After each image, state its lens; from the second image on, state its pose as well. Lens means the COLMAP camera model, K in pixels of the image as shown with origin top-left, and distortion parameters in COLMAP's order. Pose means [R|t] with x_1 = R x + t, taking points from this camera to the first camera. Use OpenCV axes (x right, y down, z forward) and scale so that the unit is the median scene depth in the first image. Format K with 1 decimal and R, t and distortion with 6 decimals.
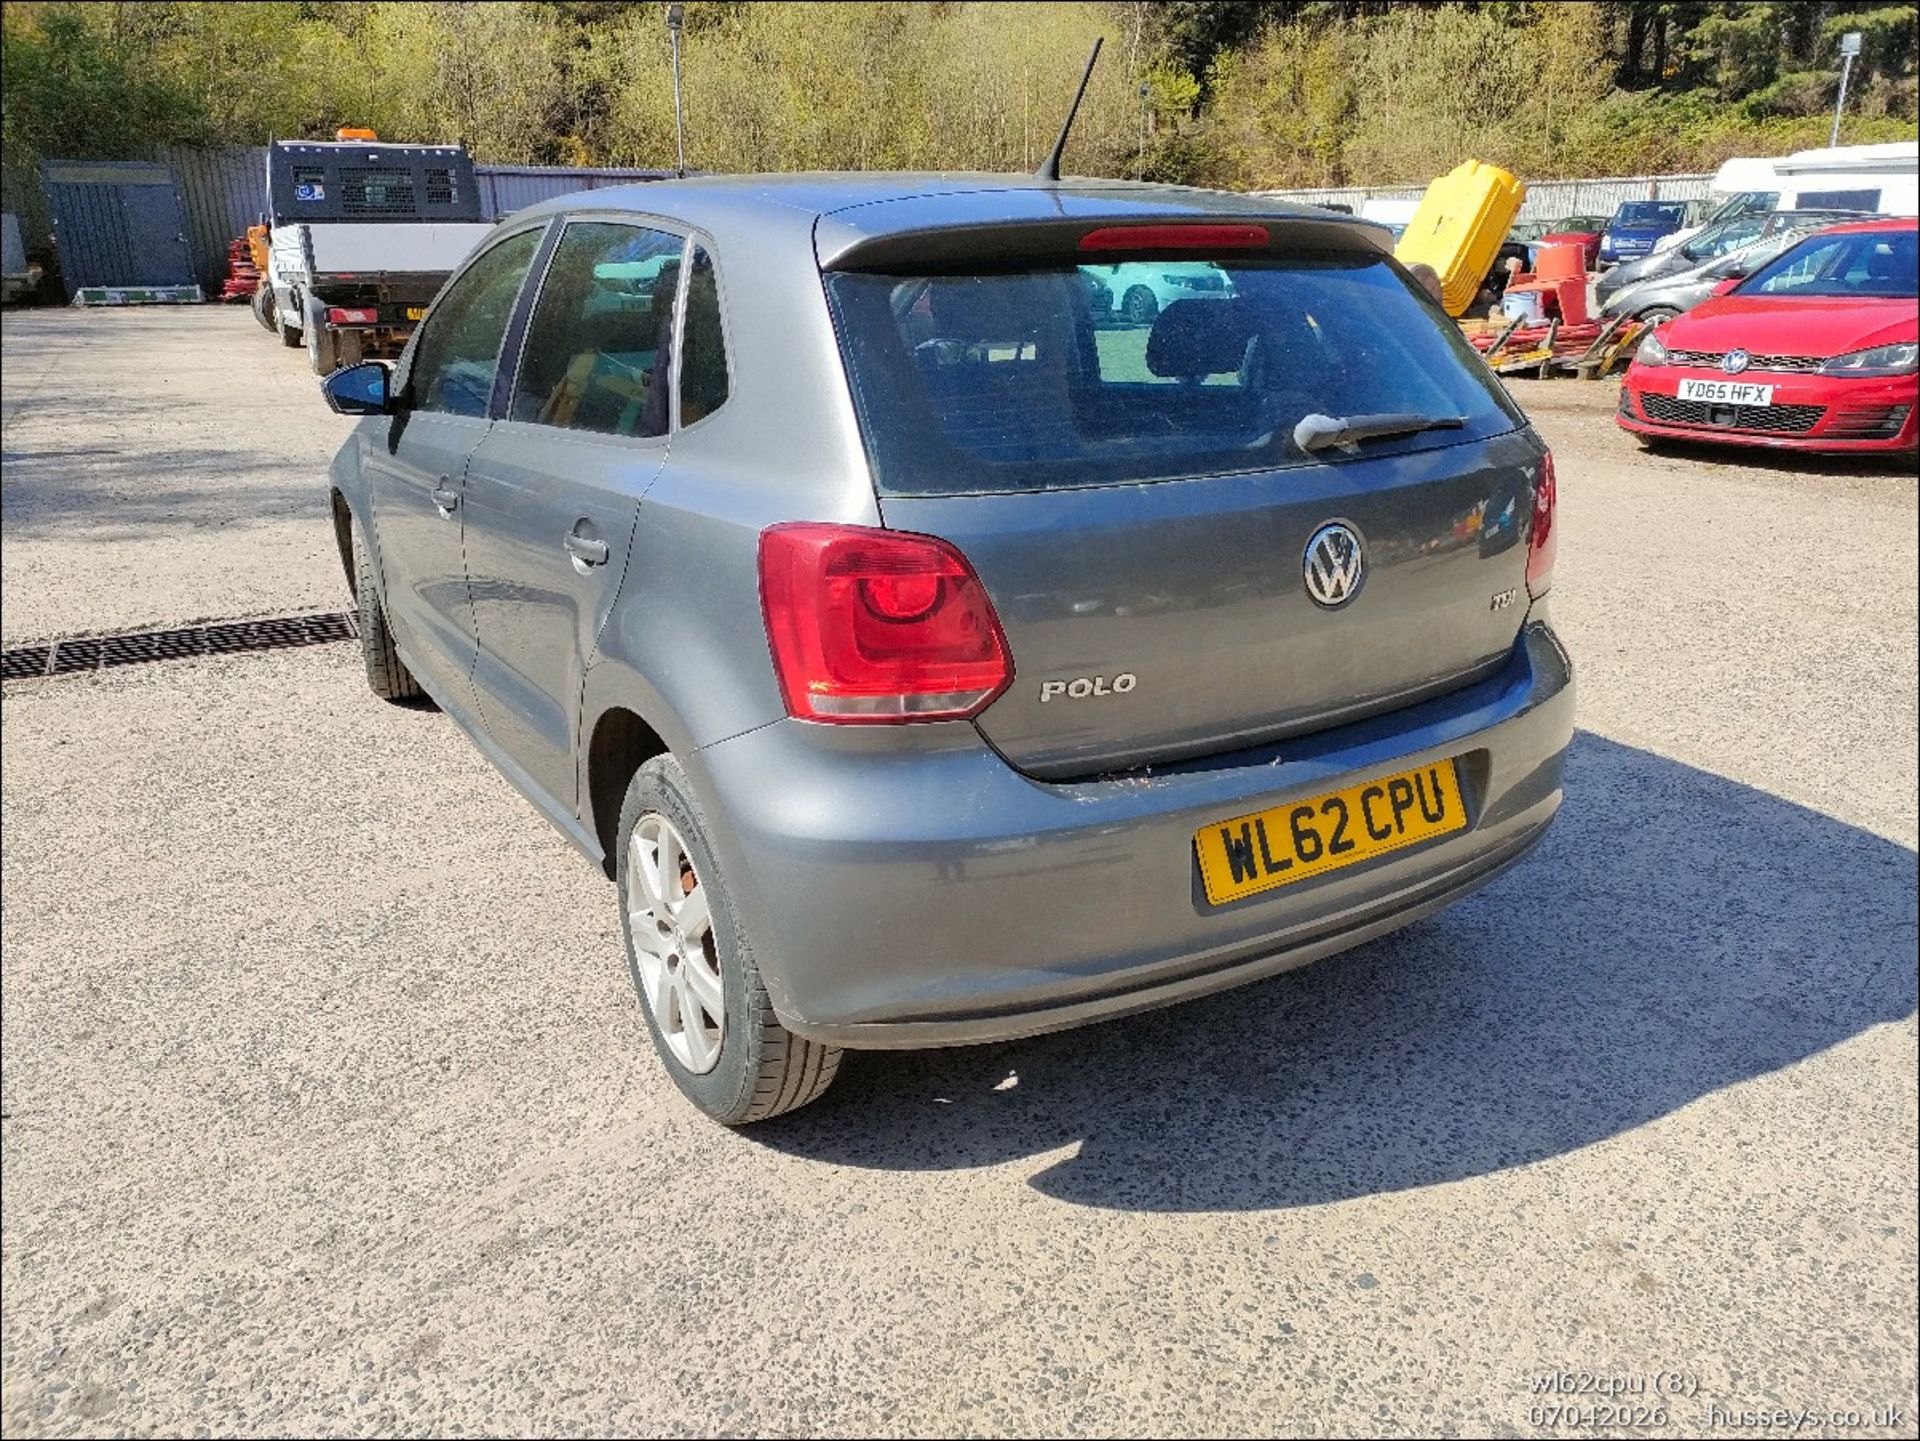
lens RADIAL K [[1378.5, 0, 952.1], [0, 1378.5, 717.6], [0, 0, 1]] dist [0.067567, -0.062181]
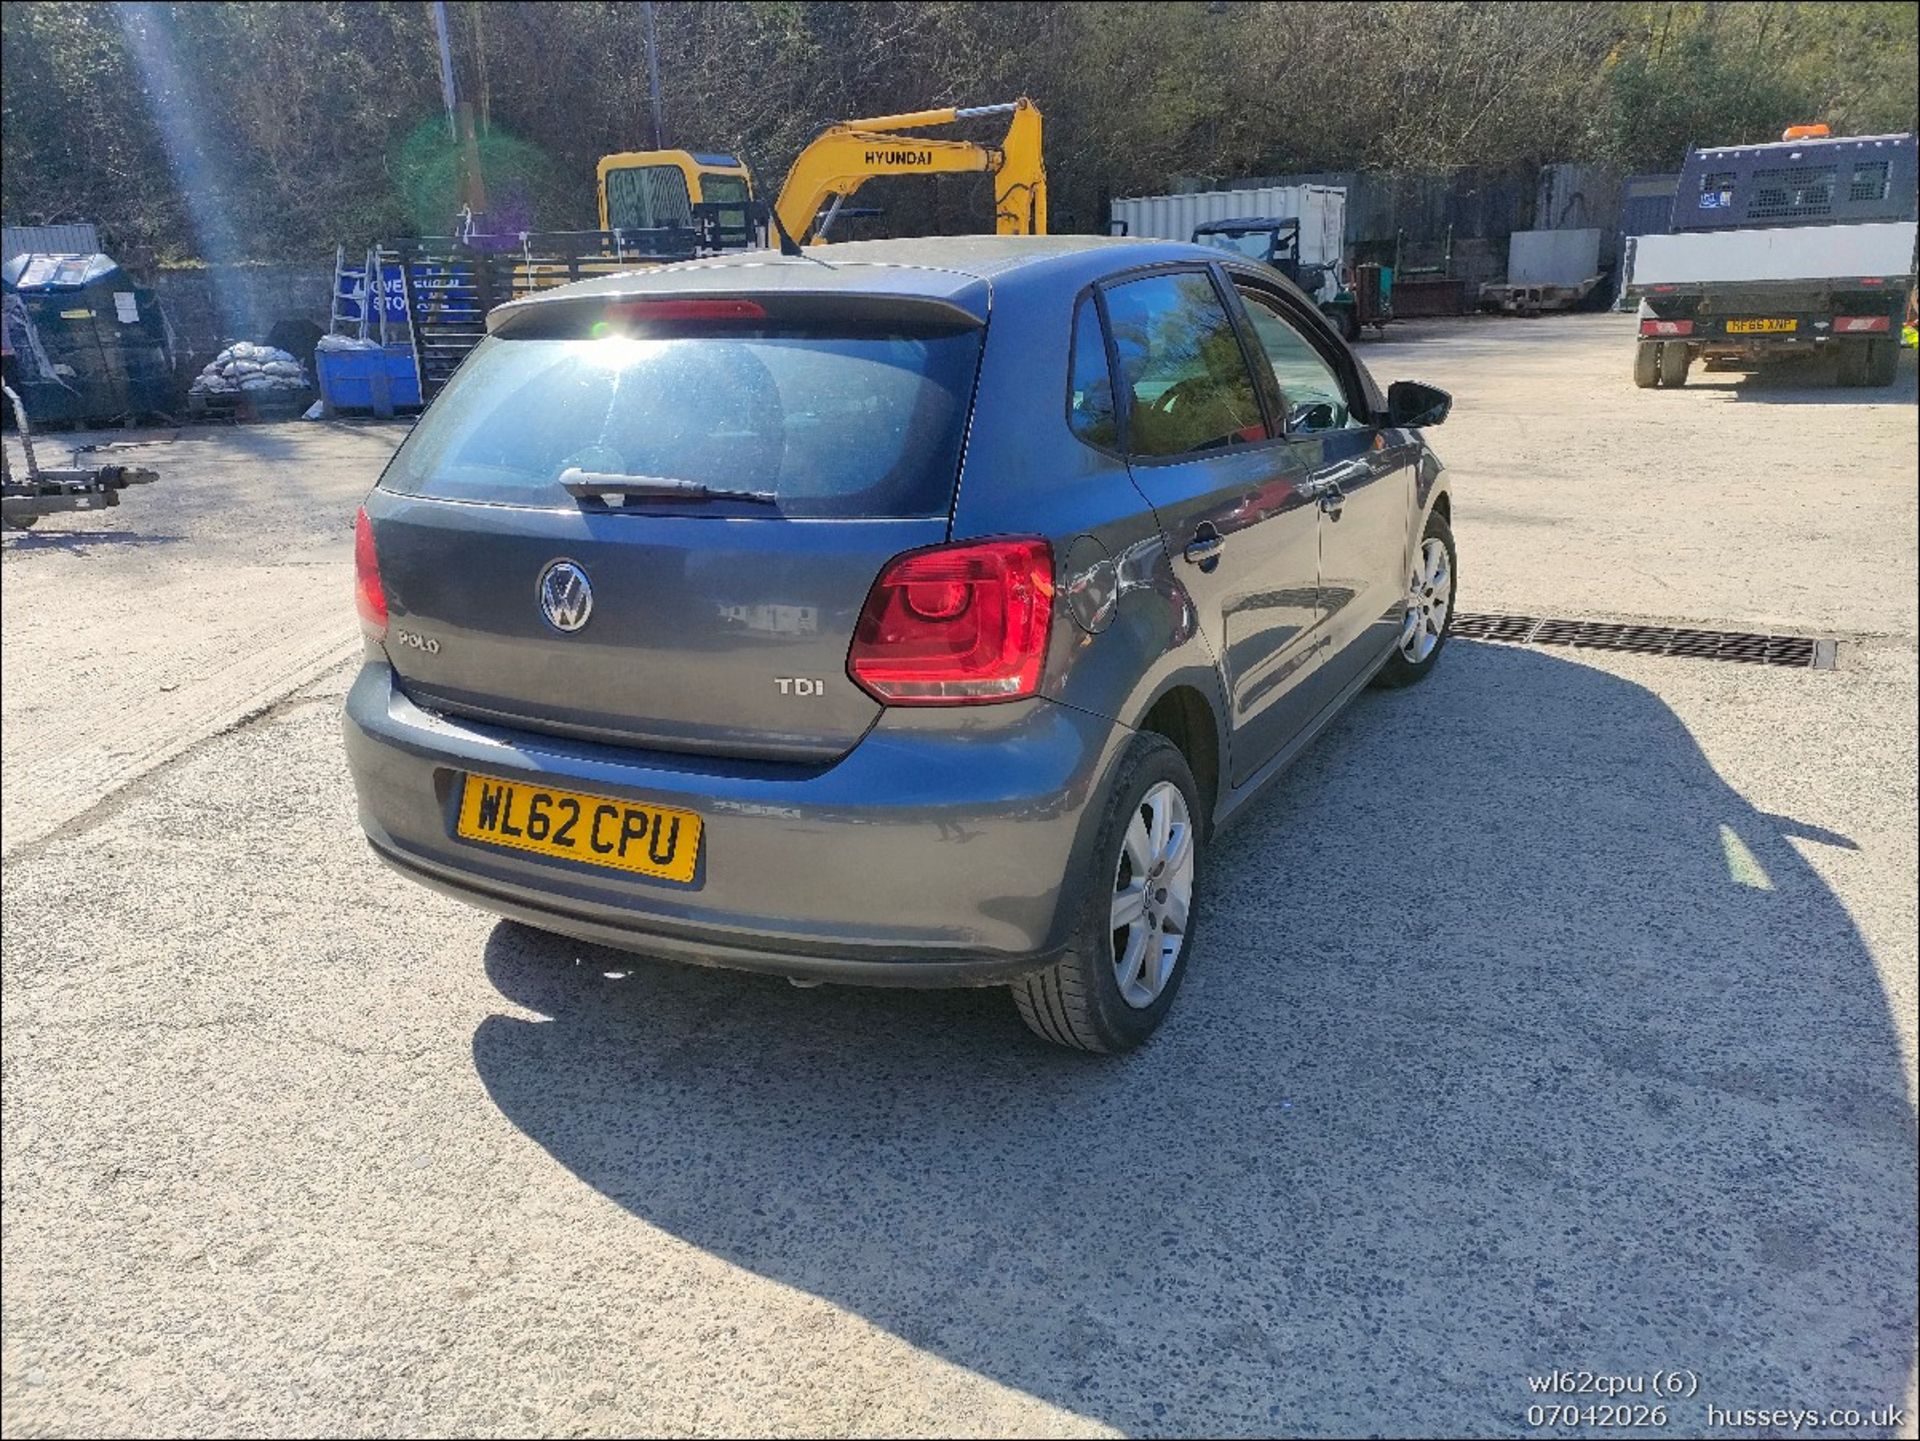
lens RADIAL K [[1378.5, 0, 957.8], [0, 1378.5, 721.8], [0, 0, 1]] dist [0.067567, -0.062181]
pose [[0.499797, 0.249706, -0.829367, 1.313247], [-0.247687, 0.958759, 0.139401, -0.232486], [0.829972, 0.135751, 0.541034, 0.606274]]
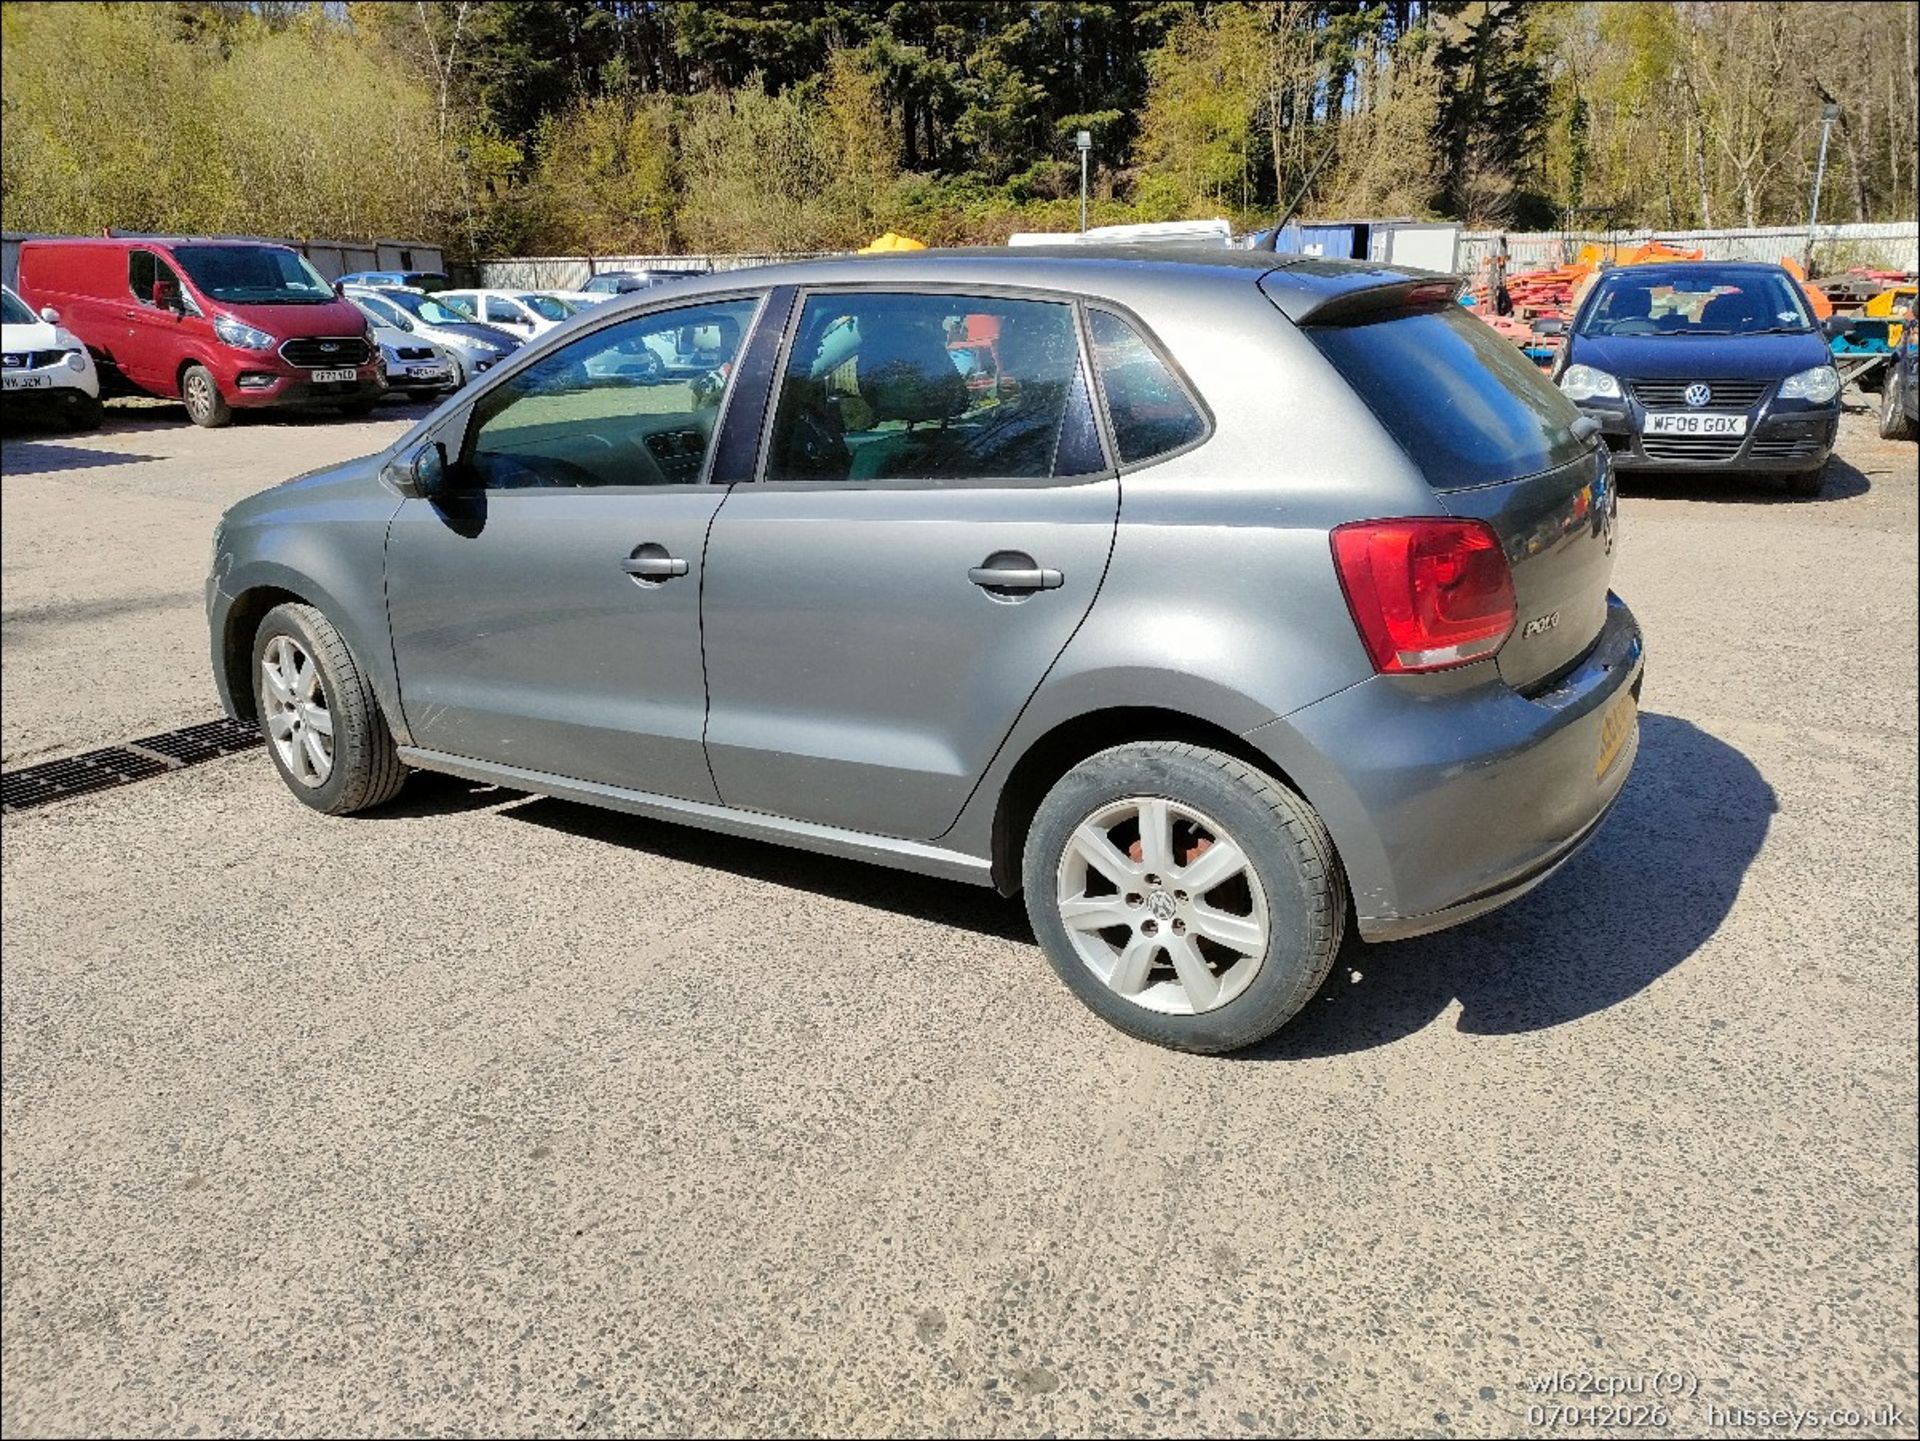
lens RADIAL K [[1378.5, 0, 963.5], [0, 1378.5, 718.8], [0, 0, 1]] dist [0.067567, -0.062181]
pose [[0.890368, -0.143200, 0.432133, -0.850490], [0.160575, 0.987016, -0.003773, -0.014518], [-0.425983, 0.072749, 0.901802, 0.023487]]
